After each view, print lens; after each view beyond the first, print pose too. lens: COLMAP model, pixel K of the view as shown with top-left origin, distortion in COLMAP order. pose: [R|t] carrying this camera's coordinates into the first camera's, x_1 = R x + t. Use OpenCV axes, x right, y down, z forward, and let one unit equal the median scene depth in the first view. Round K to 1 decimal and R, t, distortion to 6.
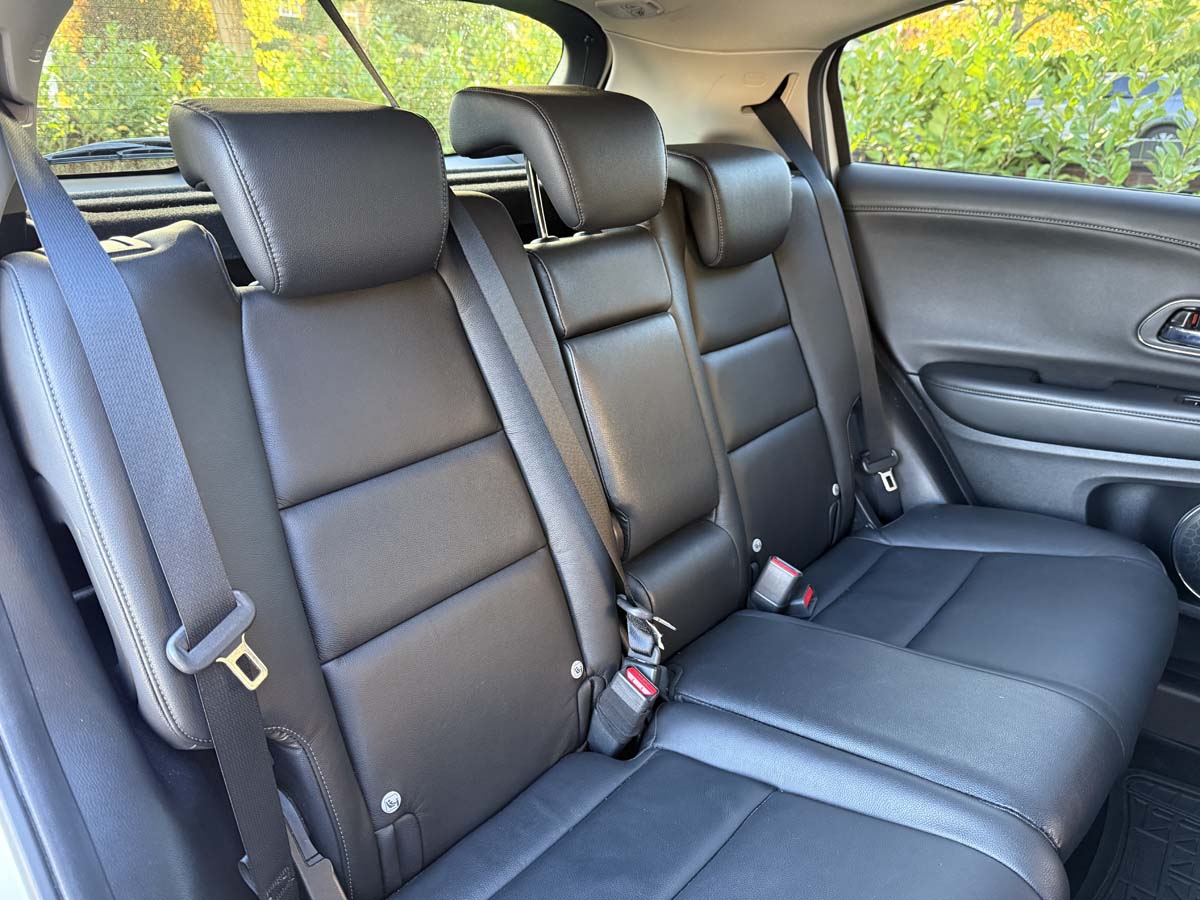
lens RADIAL K [[839.7, 0, 600.0], [0, 839.7, 450.0], [0, 0, 1]] dist [0.113288, -0.121273]
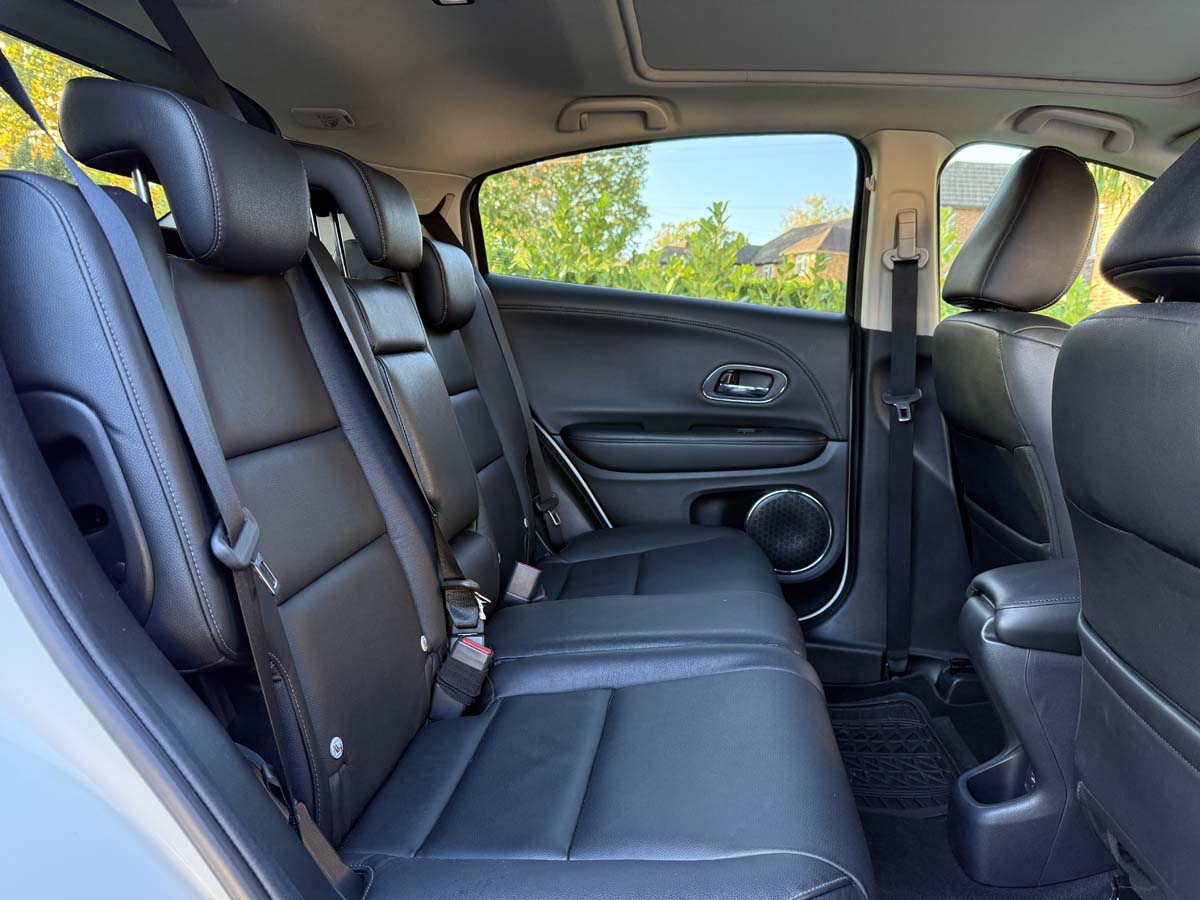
lens RADIAL K [[839.7, 0, 600.0], [0, 839.7, 450.0], [0, 0, 1]] dist [0.113288, -0.121273]
pose [[0.823159, -0.032195, 0.566898, -0.359433], [0.148526, 0.975839, -0.160246, 0.179682], [-0.548041, 0.216106, 0.808052, -0.045688]]
